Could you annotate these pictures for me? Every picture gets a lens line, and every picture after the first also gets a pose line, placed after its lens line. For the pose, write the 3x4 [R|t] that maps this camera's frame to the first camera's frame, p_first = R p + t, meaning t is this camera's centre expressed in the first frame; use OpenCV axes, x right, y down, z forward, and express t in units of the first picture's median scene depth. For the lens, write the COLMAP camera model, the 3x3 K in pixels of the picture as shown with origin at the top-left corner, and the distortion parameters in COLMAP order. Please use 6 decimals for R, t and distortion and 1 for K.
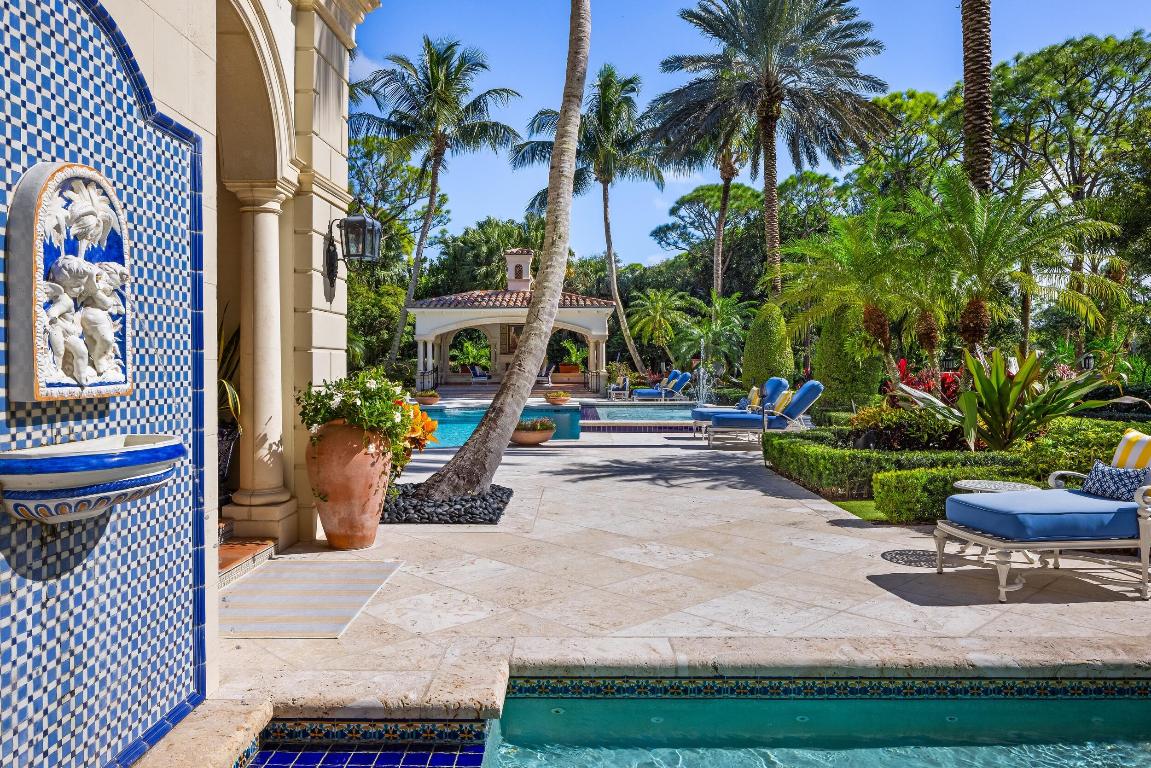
lens RADIAL K [[775.9, 0, 573.3], [0, 775.9, 372.6], [0, 0, 1]] dist [-0.004840, 0.000673]
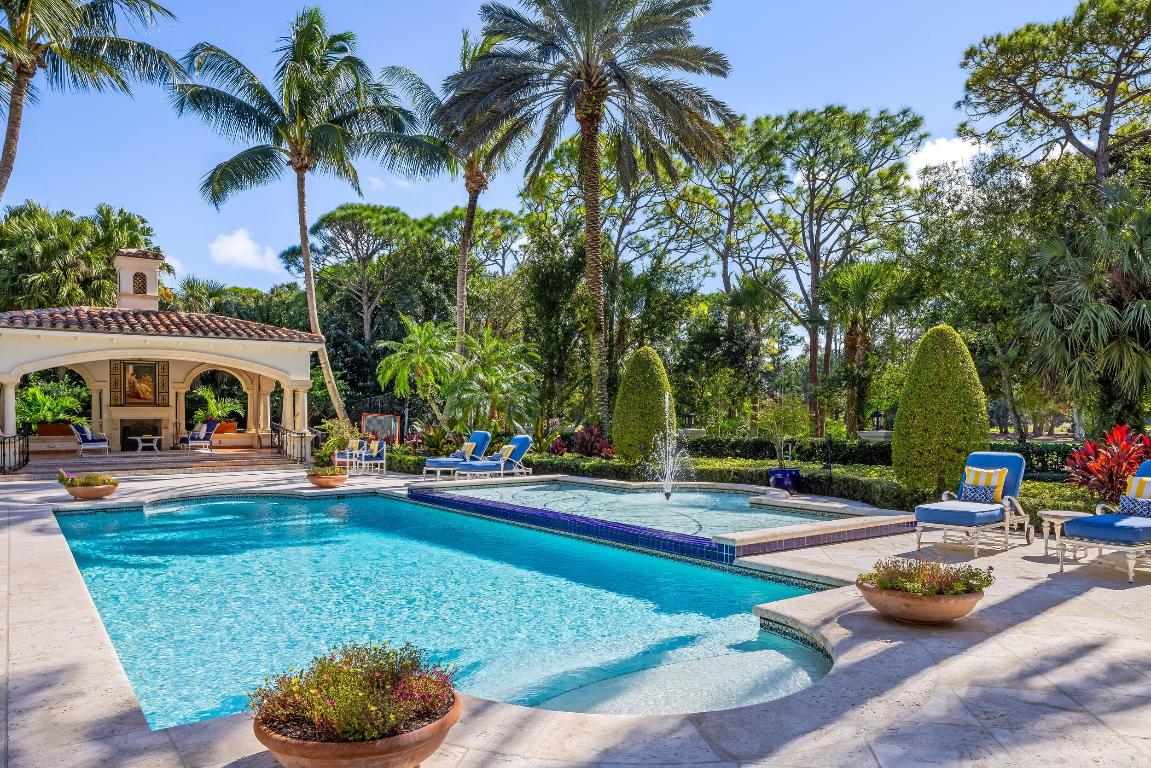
lens RADIAL K [[775.0, 0, 554.2], [0, 775.0, 420.6], [0, 0, 1]] dist [-0.004406, -0.003115]
pose [[0.815119, -0.003052, 0.579285, -0.205830], [0.004820, 0.999987, -0.001513, -0.010588], [-0.579273, 0.004025, 0.815124, 0.304479]]
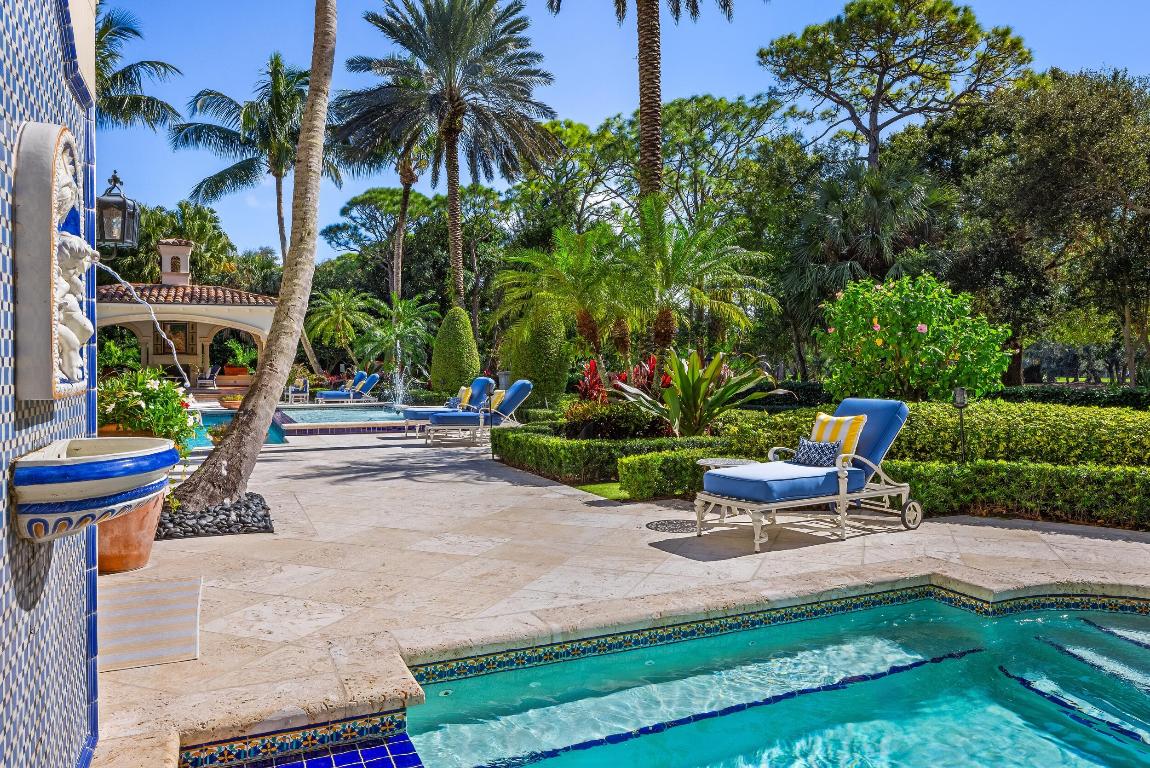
lens RADIAL K [[766.7, 0, 554.1], [0, 766.7, 373.2], [0, 0, 1]] dist [-0.007565, -0.002112]
pose [[0.914718, -0.004861, 0.404063, -0.033805], [0.005528, 0.999985, -0.000484, 0.000731], [-0.404054, 0.002676, 0.914731, -0.000328]]
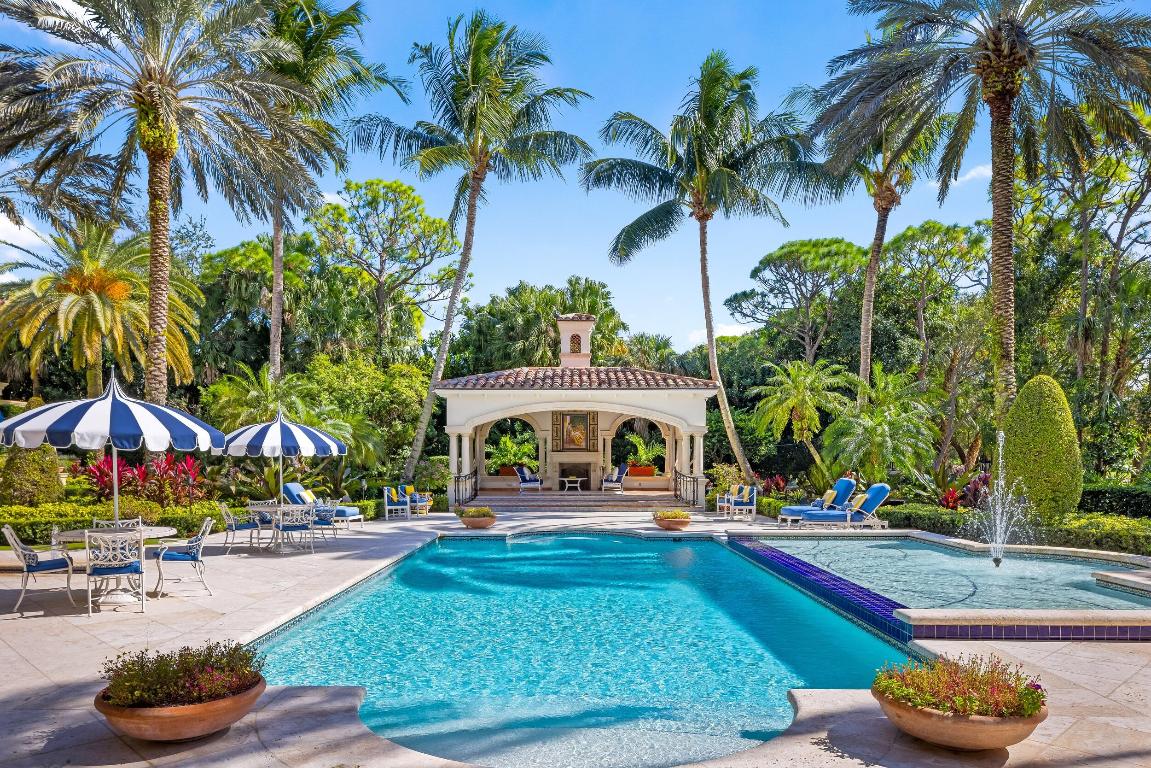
lens RADIAL K [[787.0, 0, 571.9], [0, 787.0, 498.2], [0, 0, 1]] dist [-0.001169, 0.000081]
pose [[0.999983, 0.003653, 0.004502, -0.095476], [-0.003831, 0.999184, 0.040214, -0.011073], [-0.004351, -0.040230, 0.999181, 0.268339]]
